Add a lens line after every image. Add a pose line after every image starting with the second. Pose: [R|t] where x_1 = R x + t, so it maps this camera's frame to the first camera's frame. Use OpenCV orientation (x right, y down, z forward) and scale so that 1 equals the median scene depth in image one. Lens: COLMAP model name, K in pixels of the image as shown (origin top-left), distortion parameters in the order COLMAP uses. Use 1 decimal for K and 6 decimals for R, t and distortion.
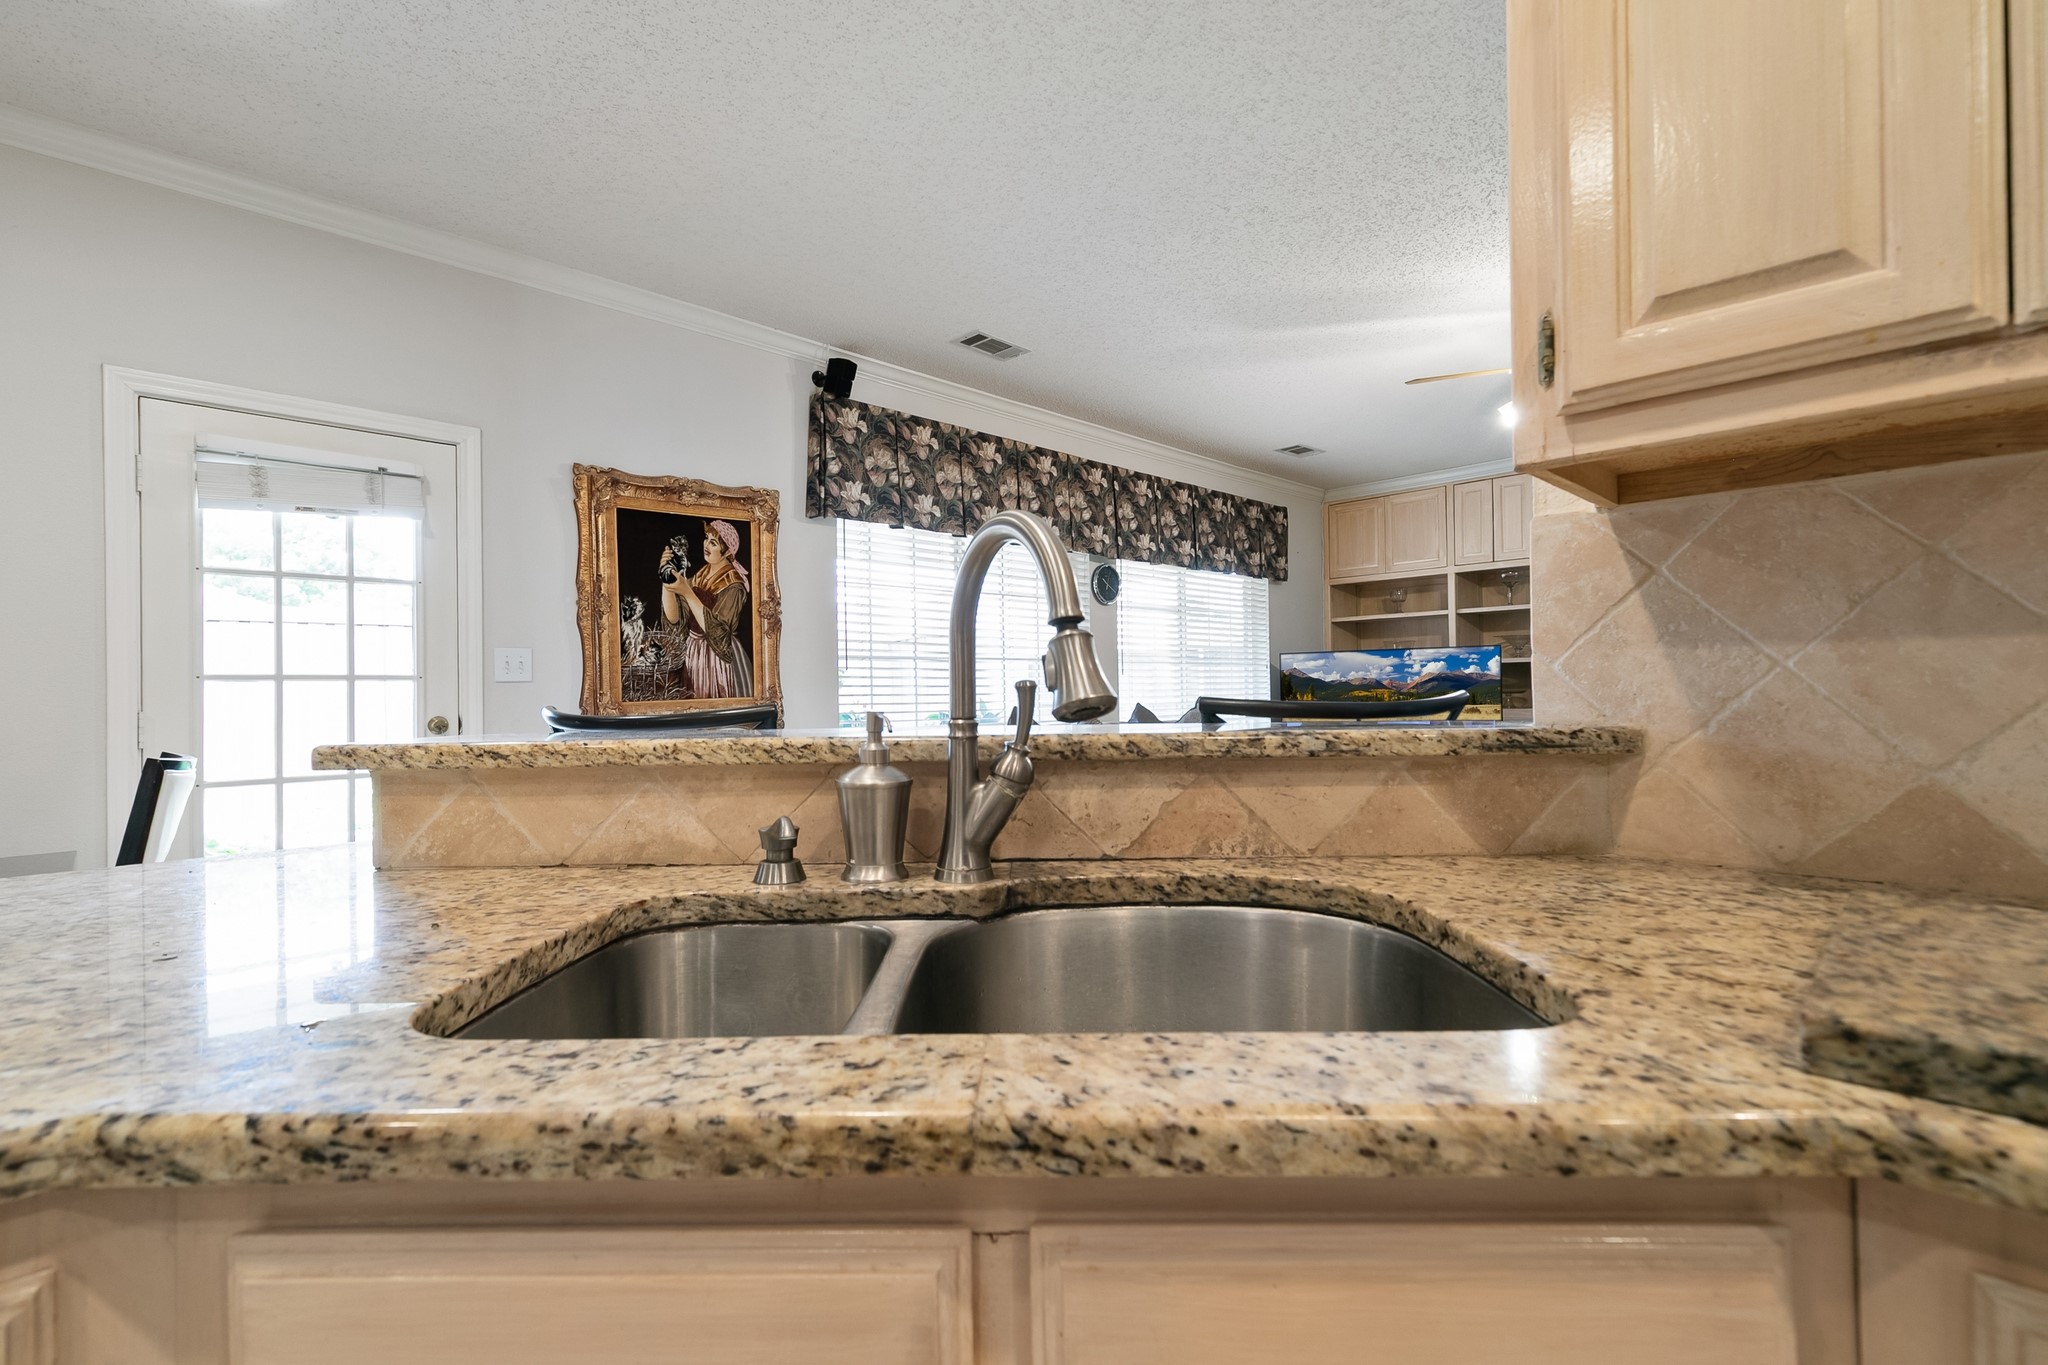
lens RADIAL K [[929.0, 0, 1018.6], [0, 929.0, 686.4], [0, 0, 1]] dist [0.008563, 0.000144]
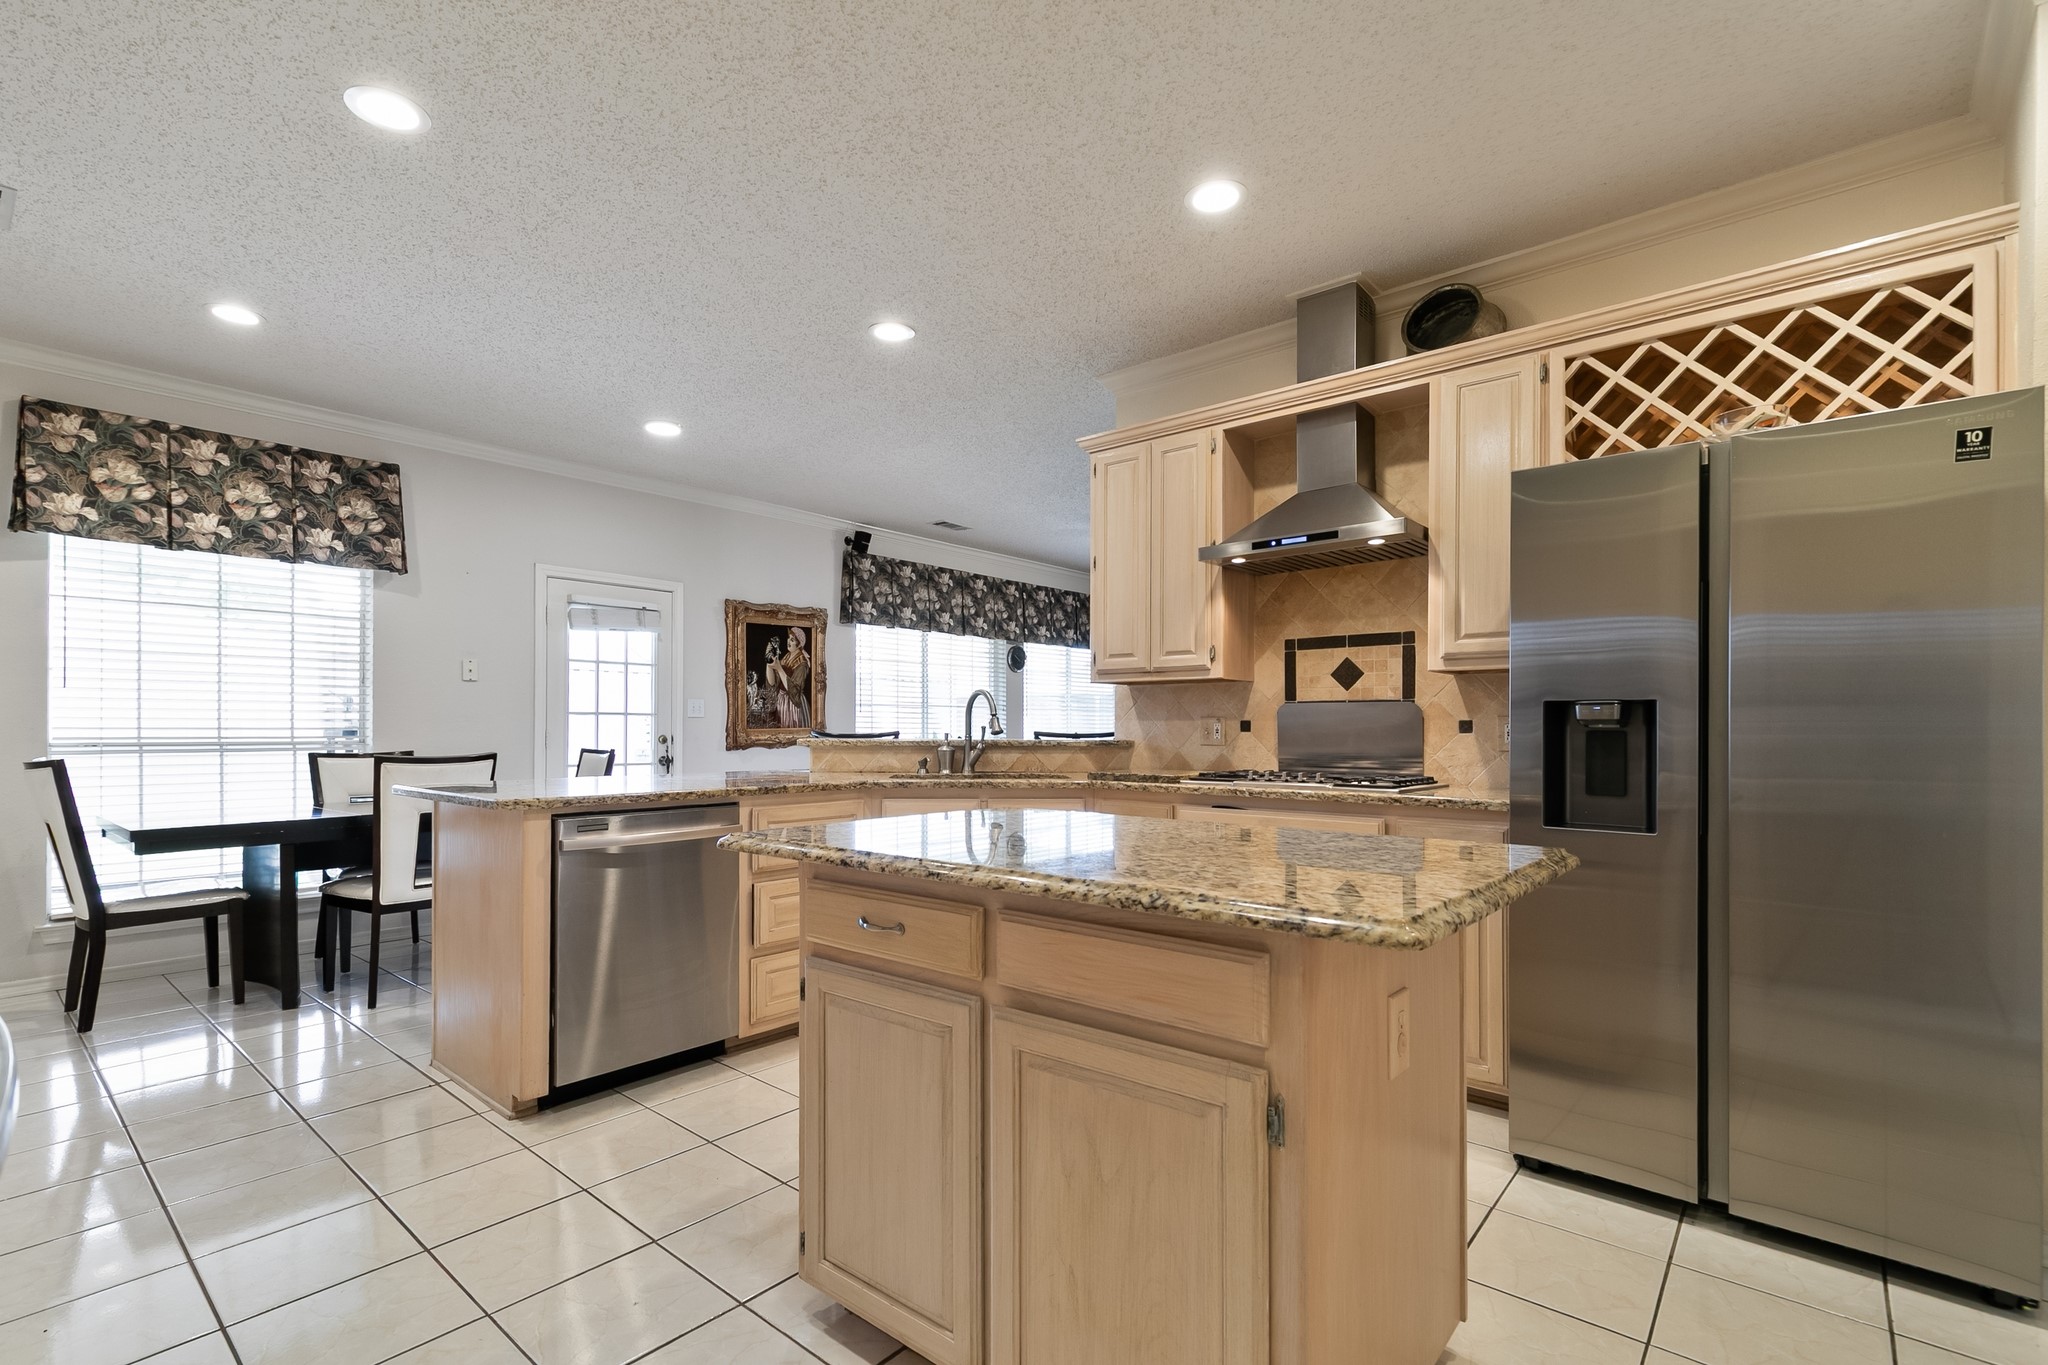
lens RADIAL K [[930.4, 0, 1015.4], [0, 930.4, 727.6], [0, 0, 1]] dist [0.002530, -0.000111]
pose [[0.996489, 0.018161, 0.081733, -0.057842], [-0.018699, 0.999808, 0.005826, -0.007809], [-0.081612, -0.007334, 0.996637, -0.961078]]
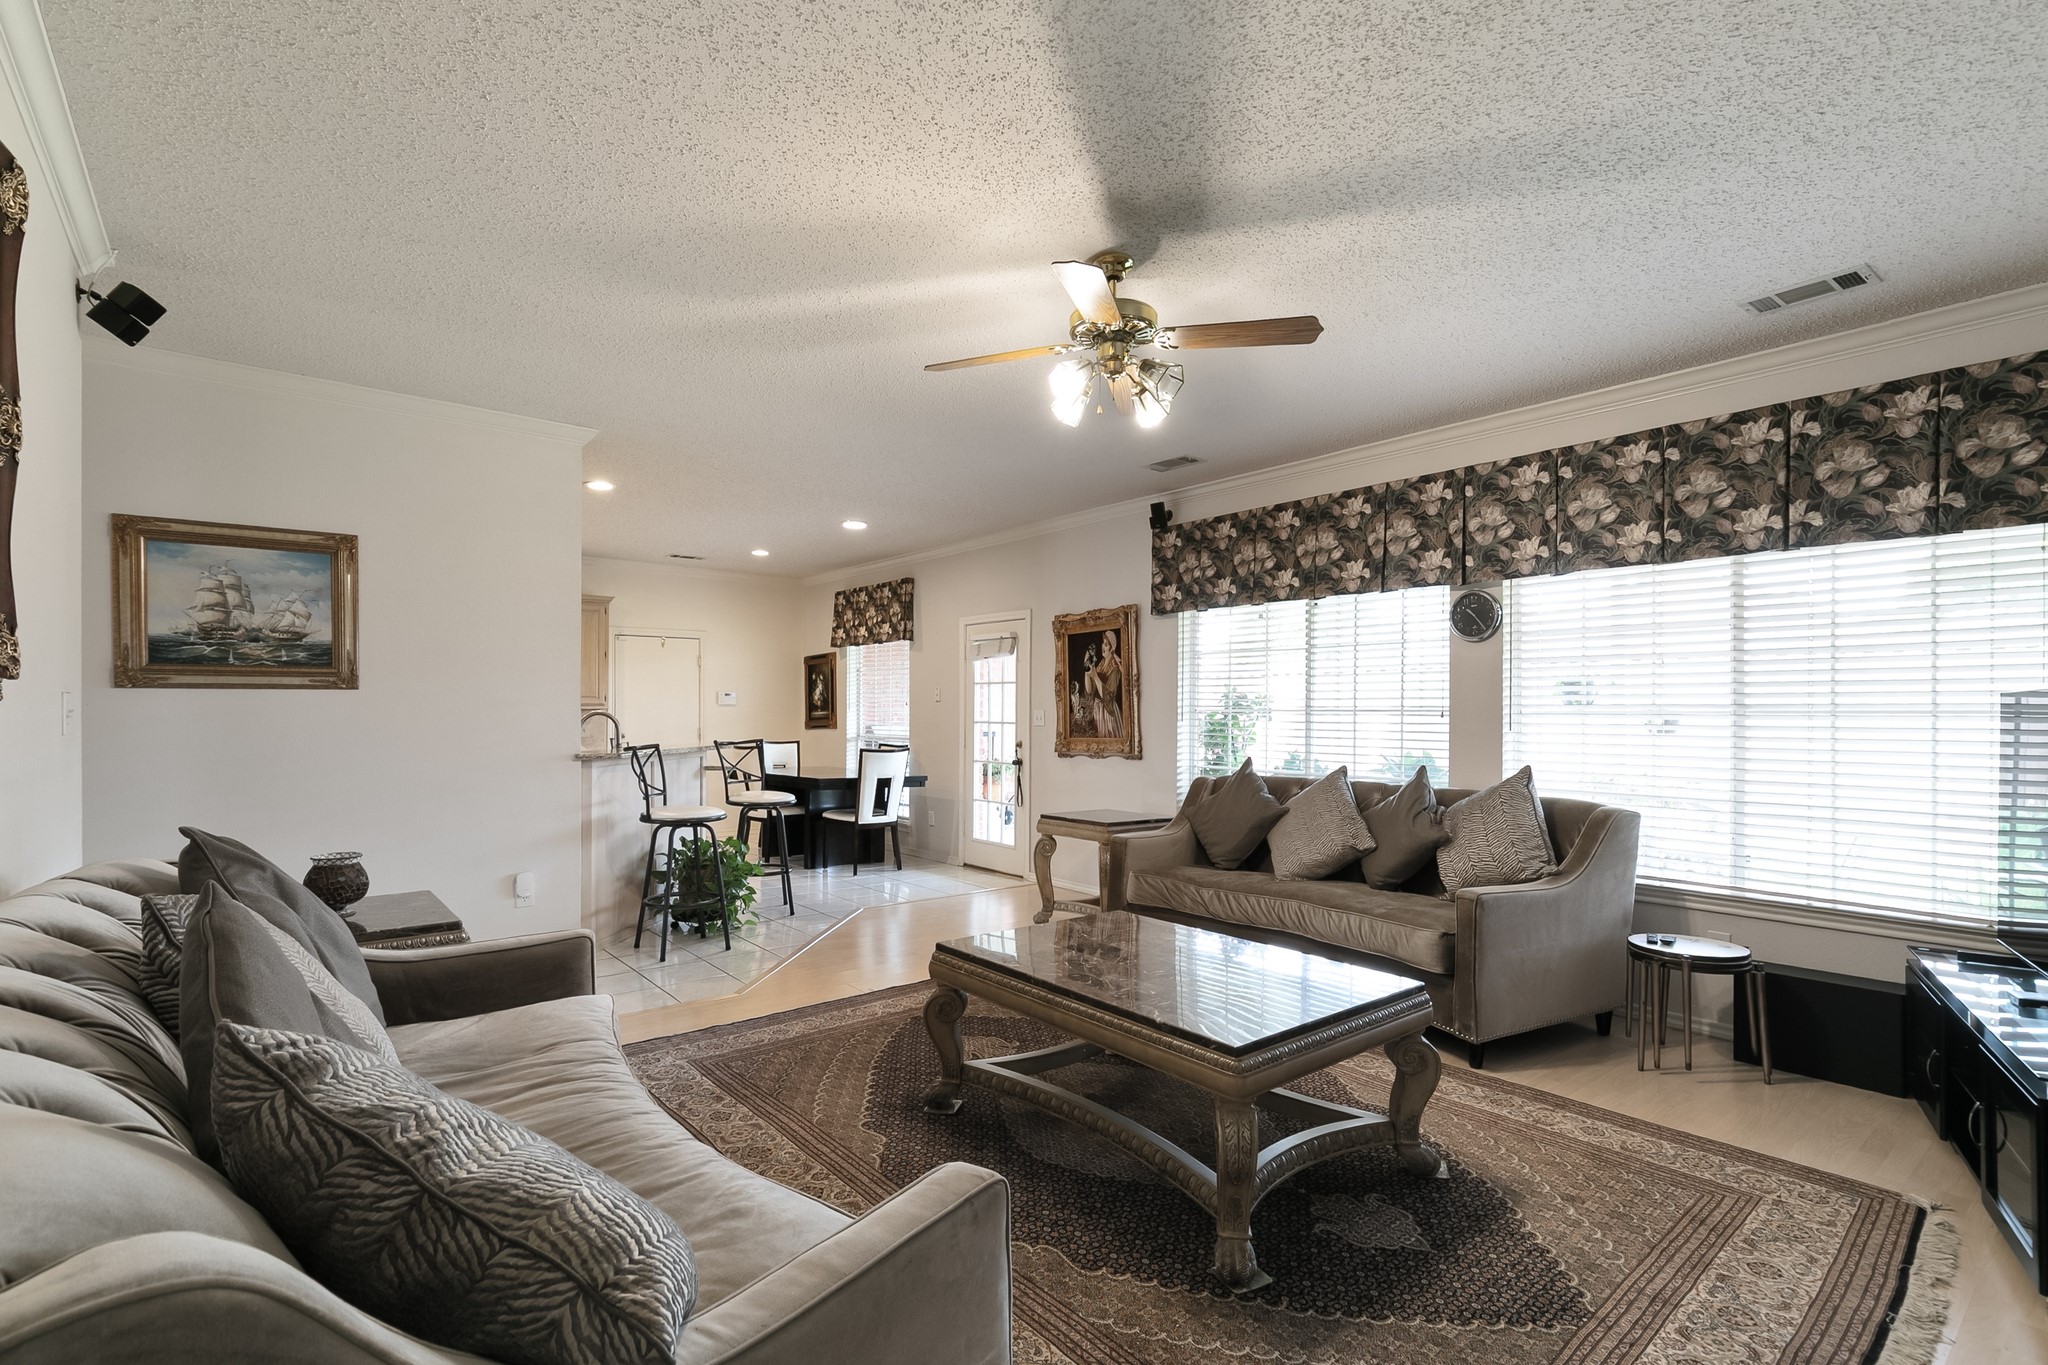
lens RADIAL K [[933.5, 0, 1021.7], [0, 933.5, 700.1], [0, 0, 1]] dist [0.008553, -0.000773]
pose [[-0.096450, 0.007469, -0.995310, 1.636153], [0.006842, 0.999953, 0.006841, -0.081767], [0.995314, -0.006150, -0.096496, 1.222495]]
